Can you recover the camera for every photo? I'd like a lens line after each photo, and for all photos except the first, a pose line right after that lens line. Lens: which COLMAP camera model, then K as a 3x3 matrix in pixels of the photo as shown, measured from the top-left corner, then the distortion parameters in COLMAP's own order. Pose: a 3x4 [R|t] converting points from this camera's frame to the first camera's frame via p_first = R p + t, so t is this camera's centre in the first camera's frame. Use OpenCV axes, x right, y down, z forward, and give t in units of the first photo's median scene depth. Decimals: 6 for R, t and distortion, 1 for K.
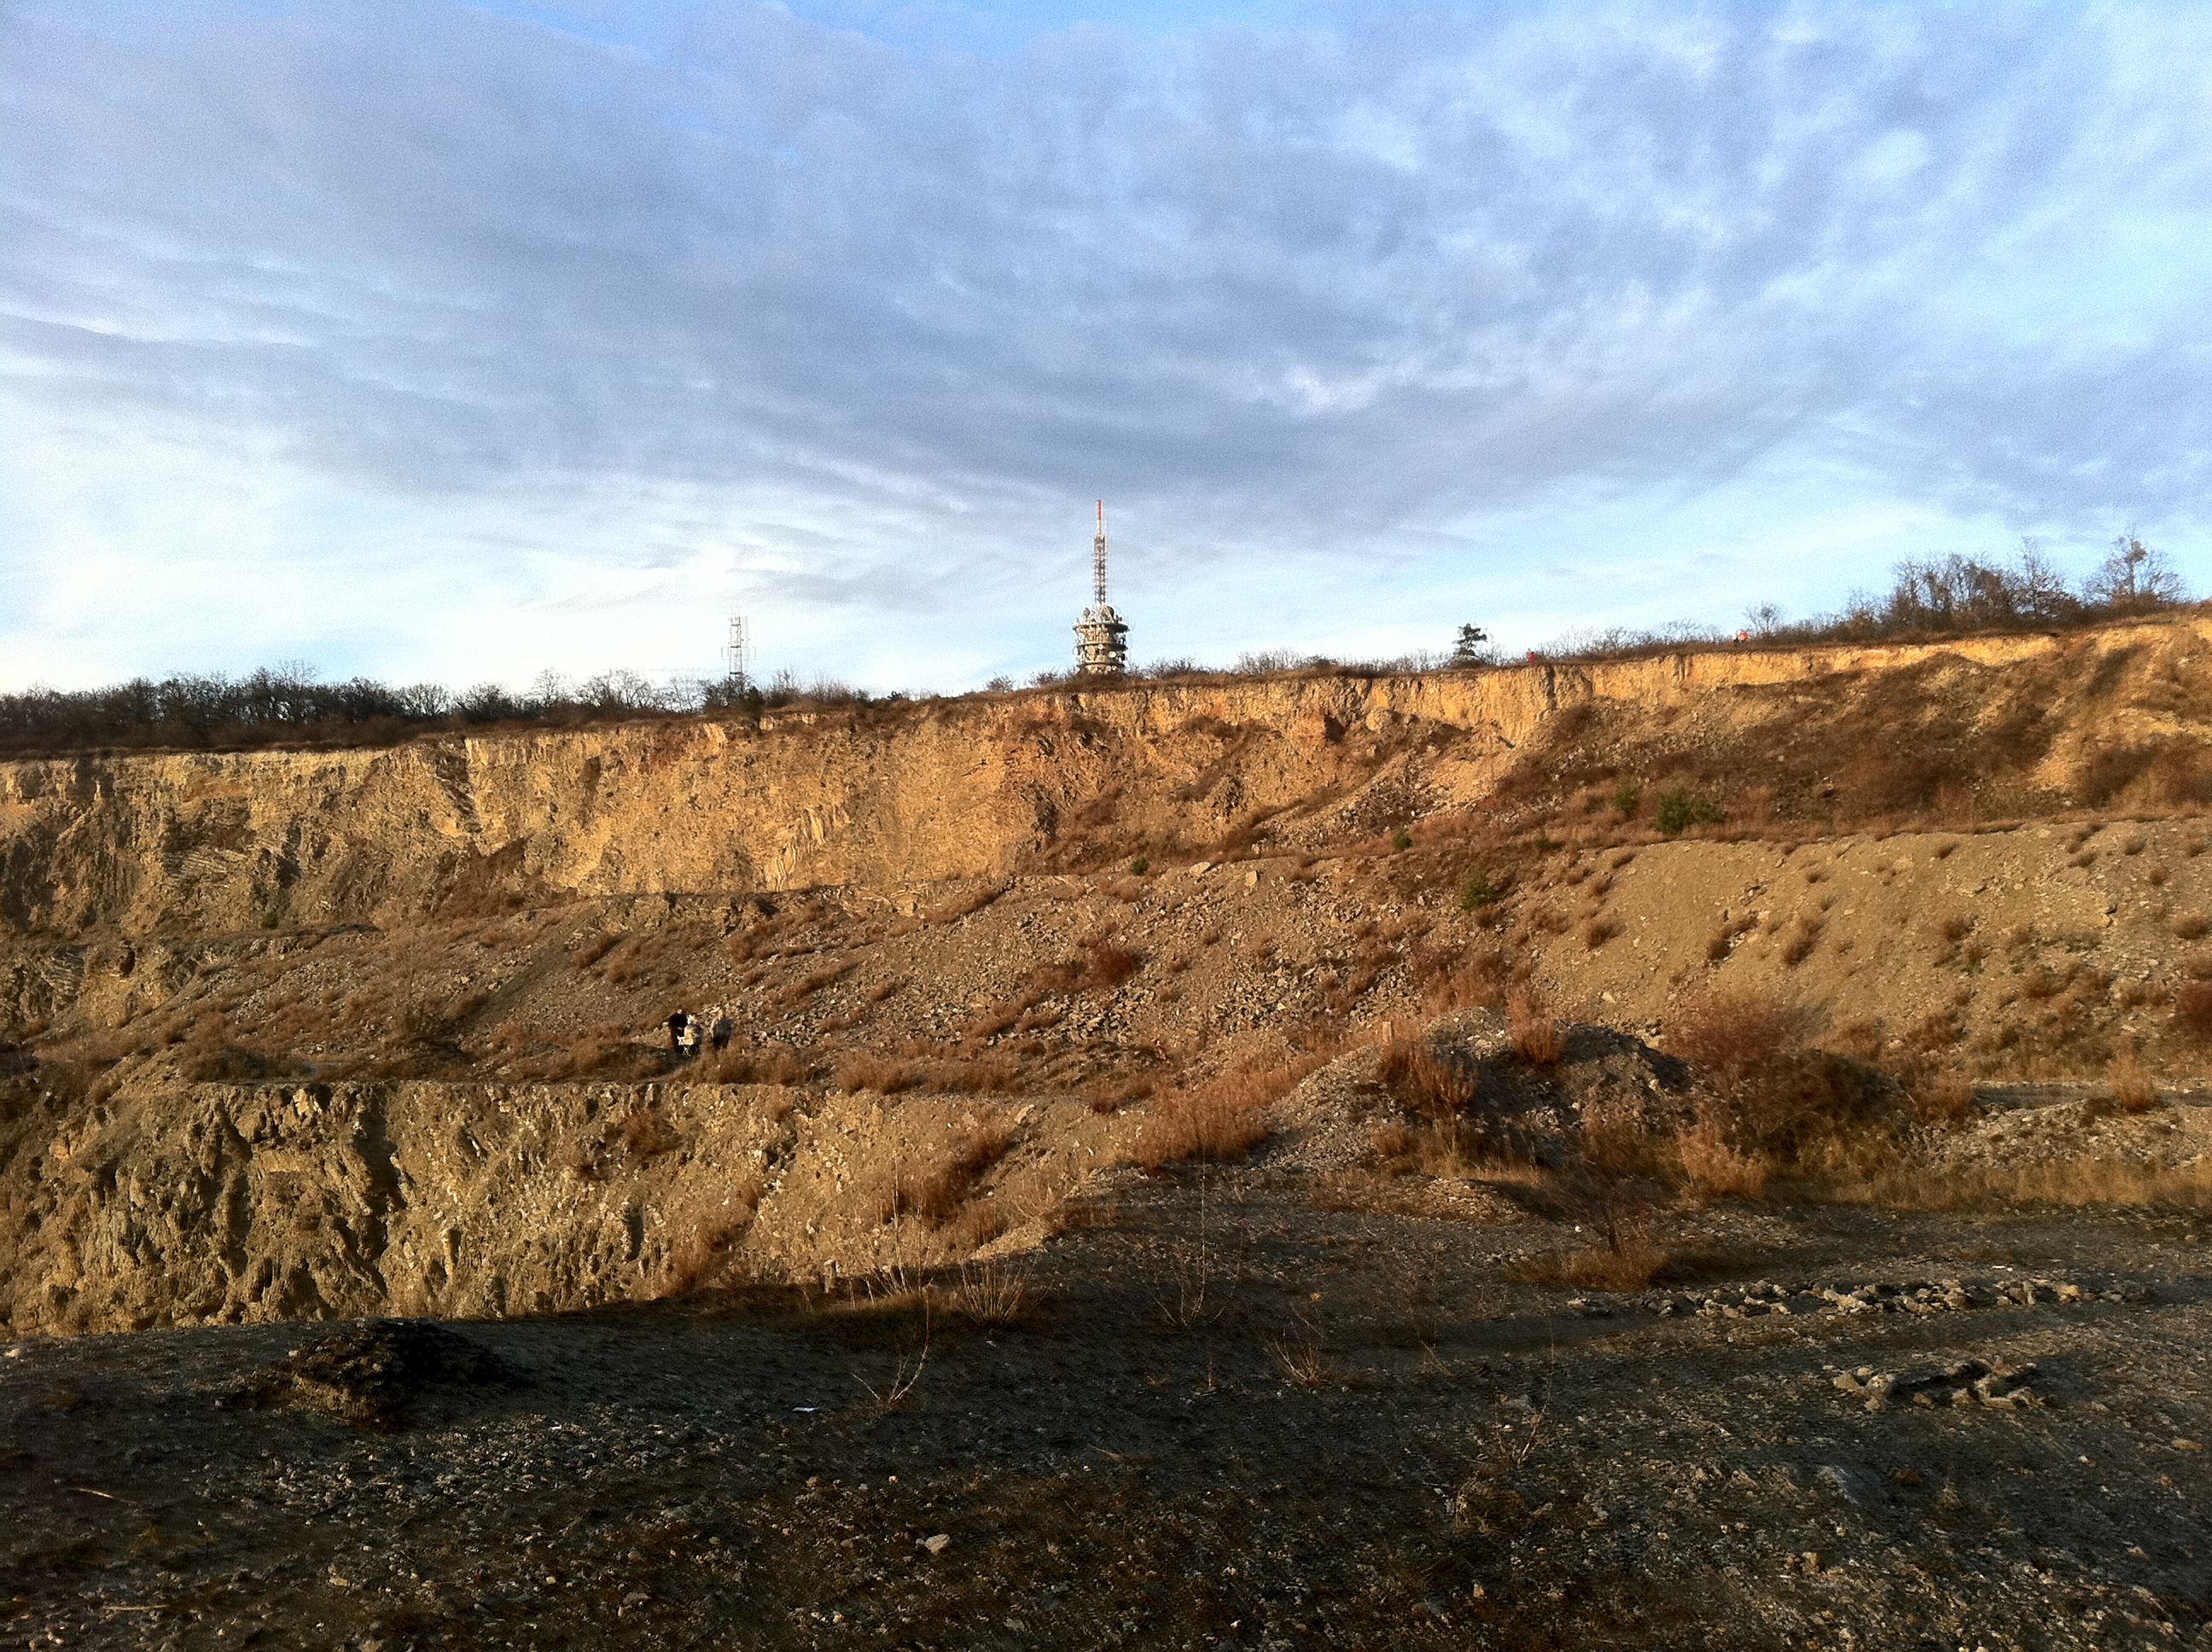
lens RADIAL K [[2285.5, 0, 1189.5], [0, 2285.5, 895.9], [0, 0, 1]] dist [0.108964, -0.357315]
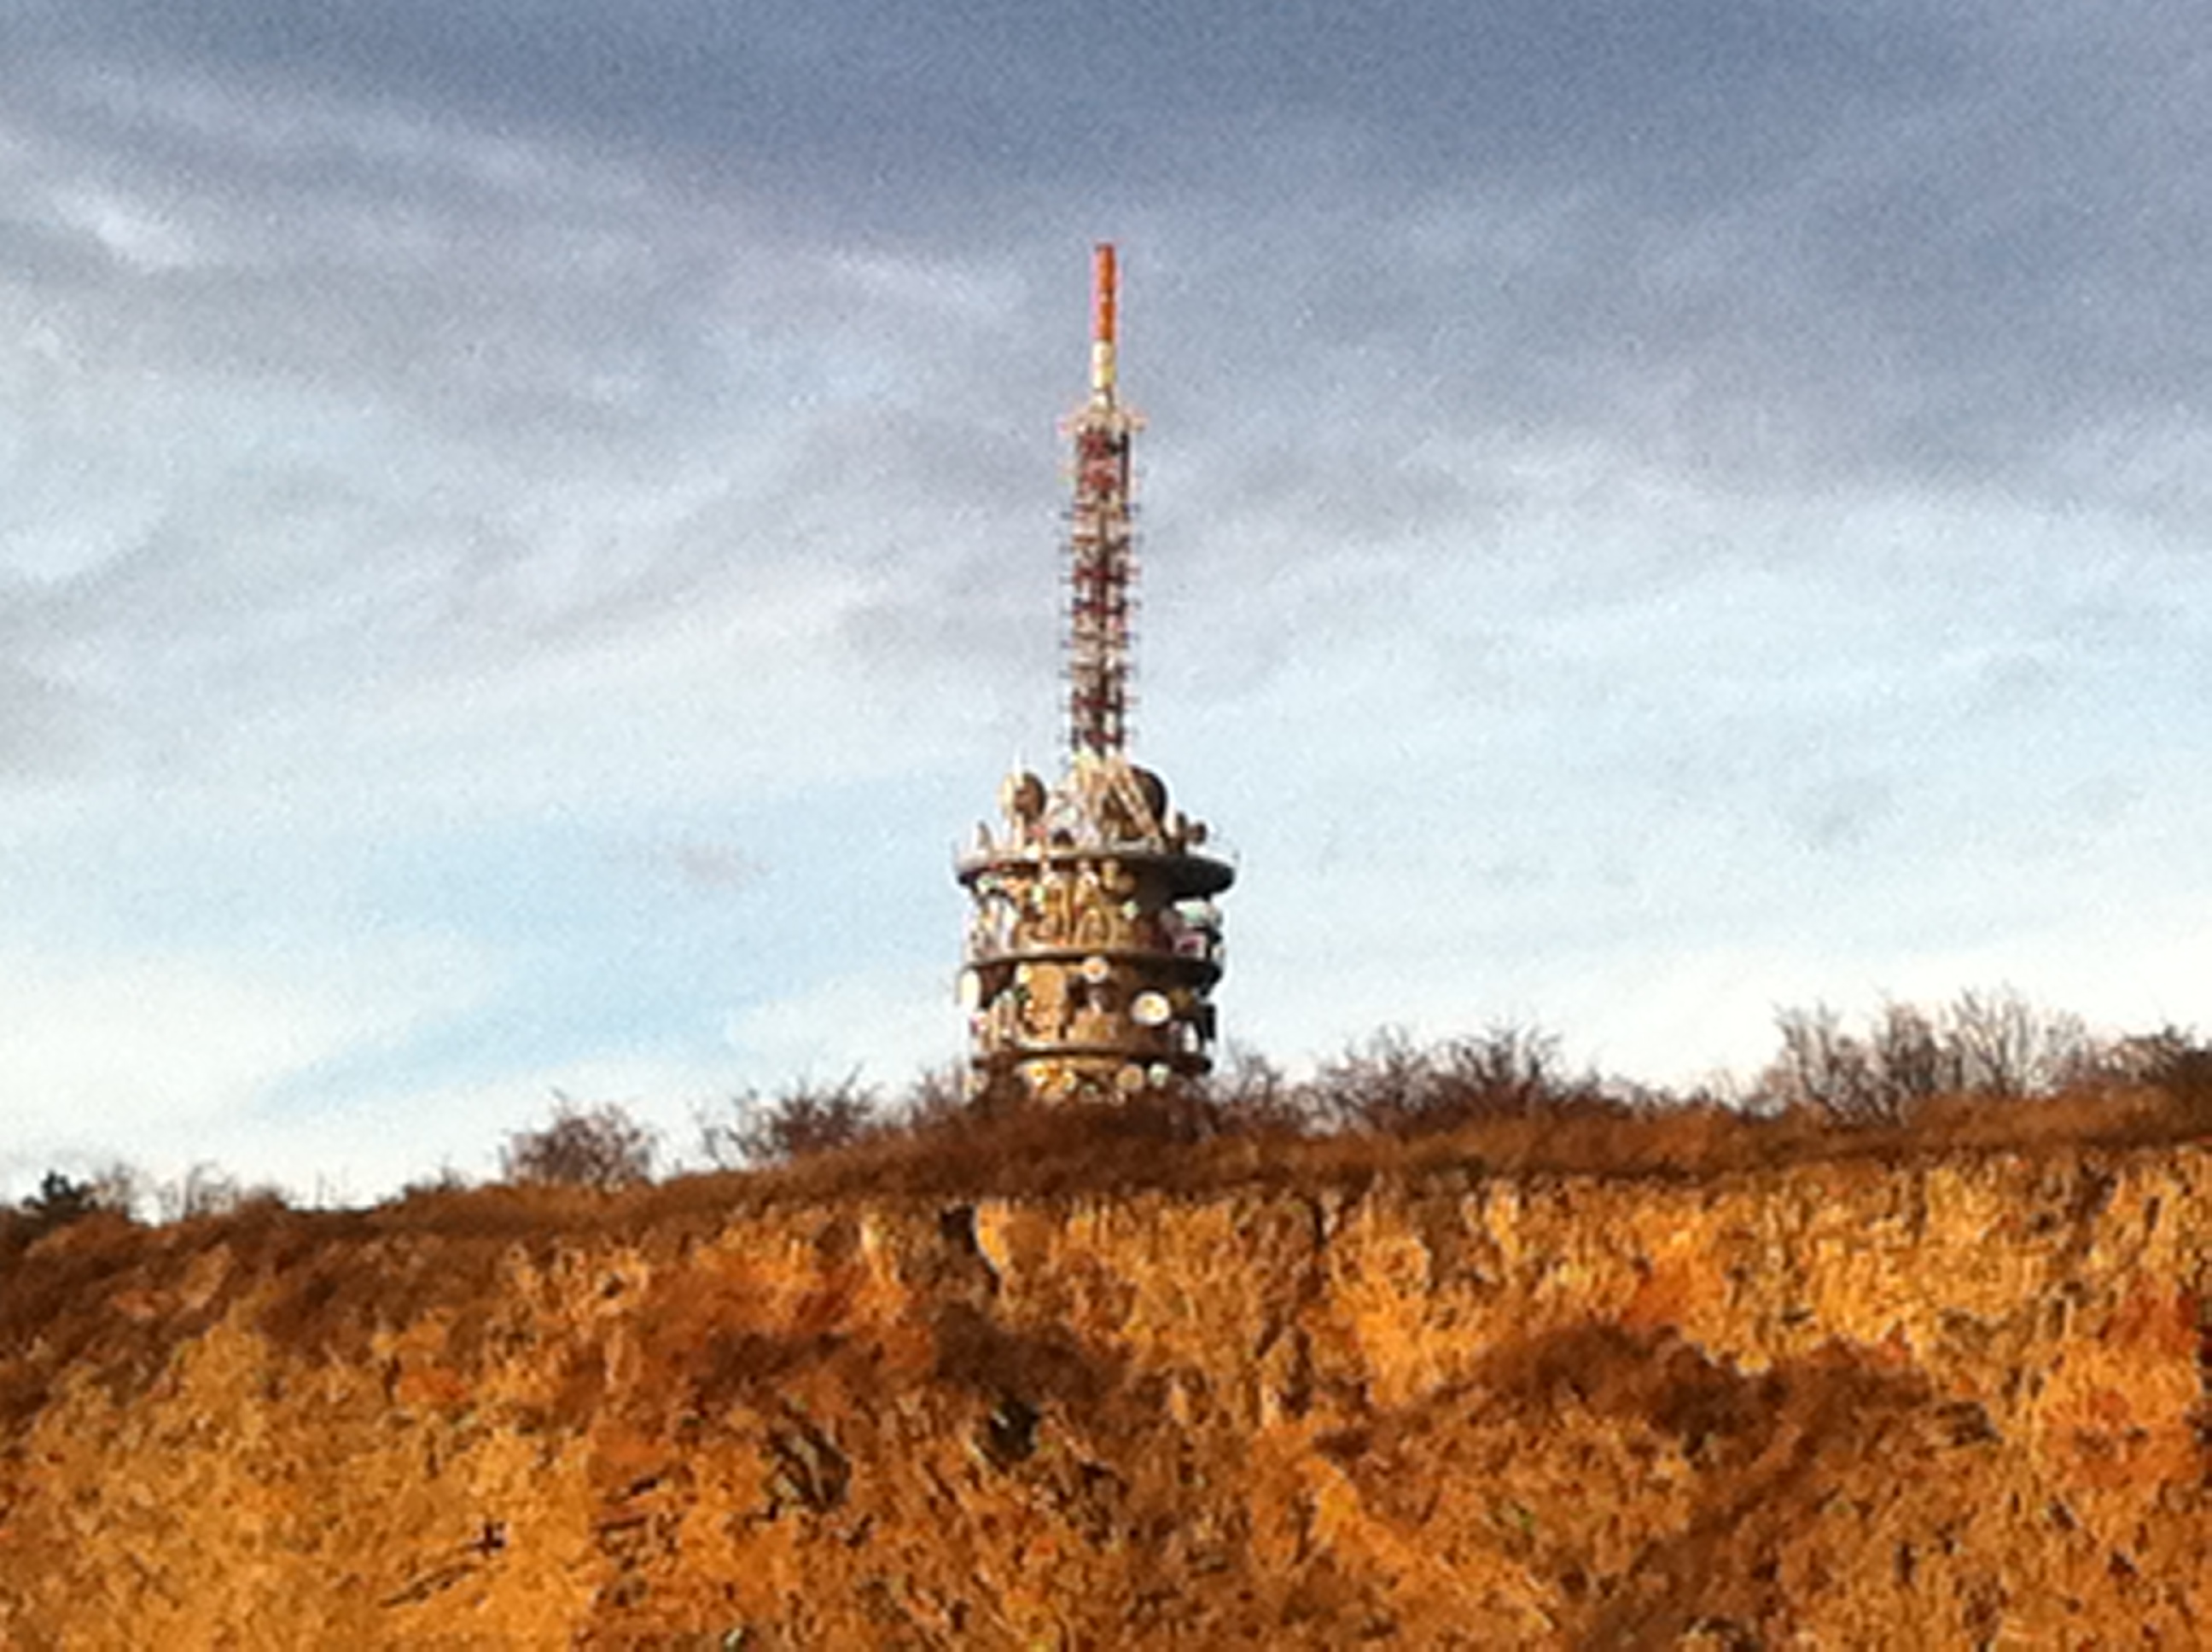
lens RADIAL K [[2275.5, 0, 1160.3], [0, 2275.5, 817.8], [0, 0, 1]] dist [0.106692, -0.352114]
pose [[0.999513, 0.013927, -0.027908, -0.027124], [-0.018928, 0.982011, -0.187870, -0.083856], [0.024789, 0.188307, 0.981797, 0.795392]]
